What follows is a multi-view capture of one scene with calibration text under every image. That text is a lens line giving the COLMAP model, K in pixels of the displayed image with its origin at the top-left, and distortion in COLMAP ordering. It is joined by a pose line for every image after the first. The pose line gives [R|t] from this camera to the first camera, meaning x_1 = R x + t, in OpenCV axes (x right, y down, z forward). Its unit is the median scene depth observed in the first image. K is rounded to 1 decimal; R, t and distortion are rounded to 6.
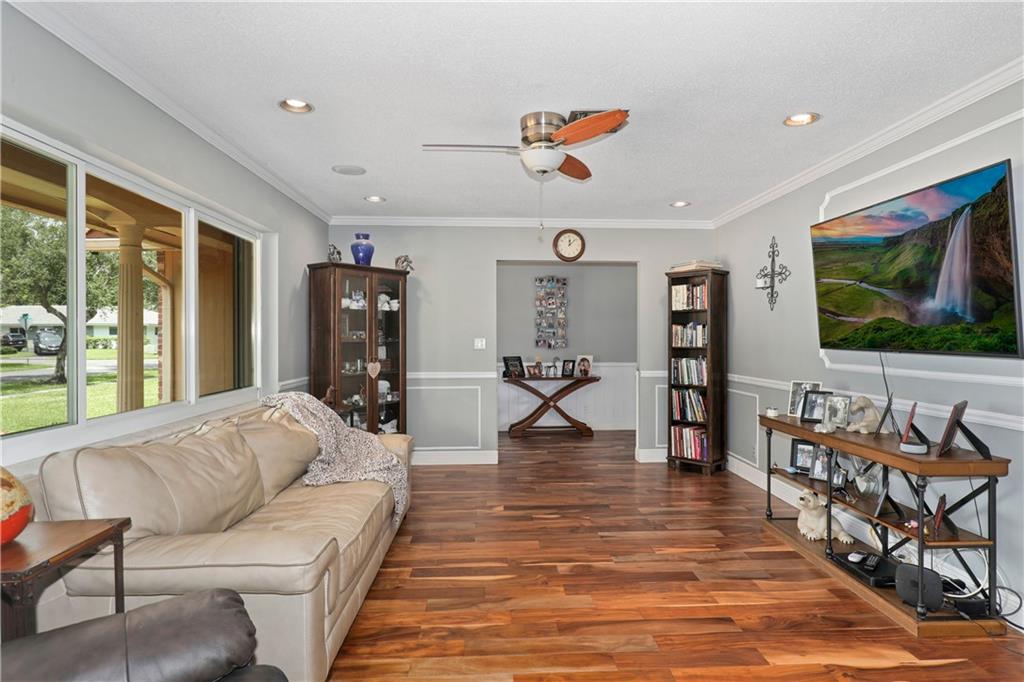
lens RADIAL K [[562.7, 0, 522.9], [0, 562.7, 339.0], [0, 0, 1]] dist [-0.005549, 0.001161]
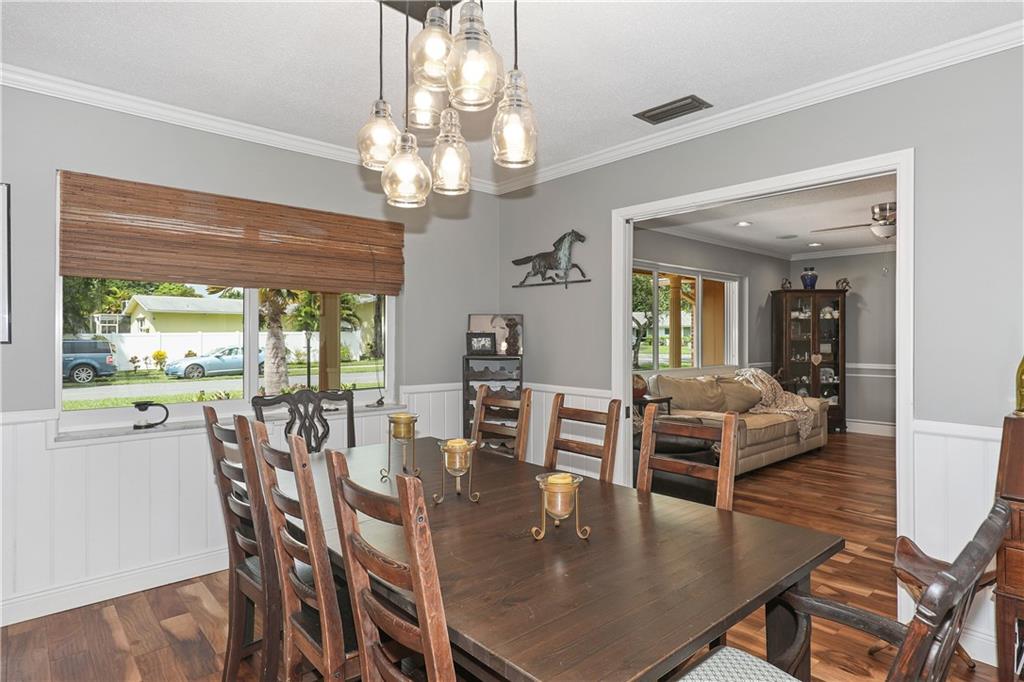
lens RADIAL K [[562.7, 0, 517.8], [0, 562.7, 337.0], [0, 0, 1]] dist [-0.005549, 0.001161]
pose [[0.629552, 0.002043, -0.776955, 0.376833], [-0.003973, 0.999992, -0.000590, 0.000077], [0.776948, 0.003459, 0.629555, -0.518722]]
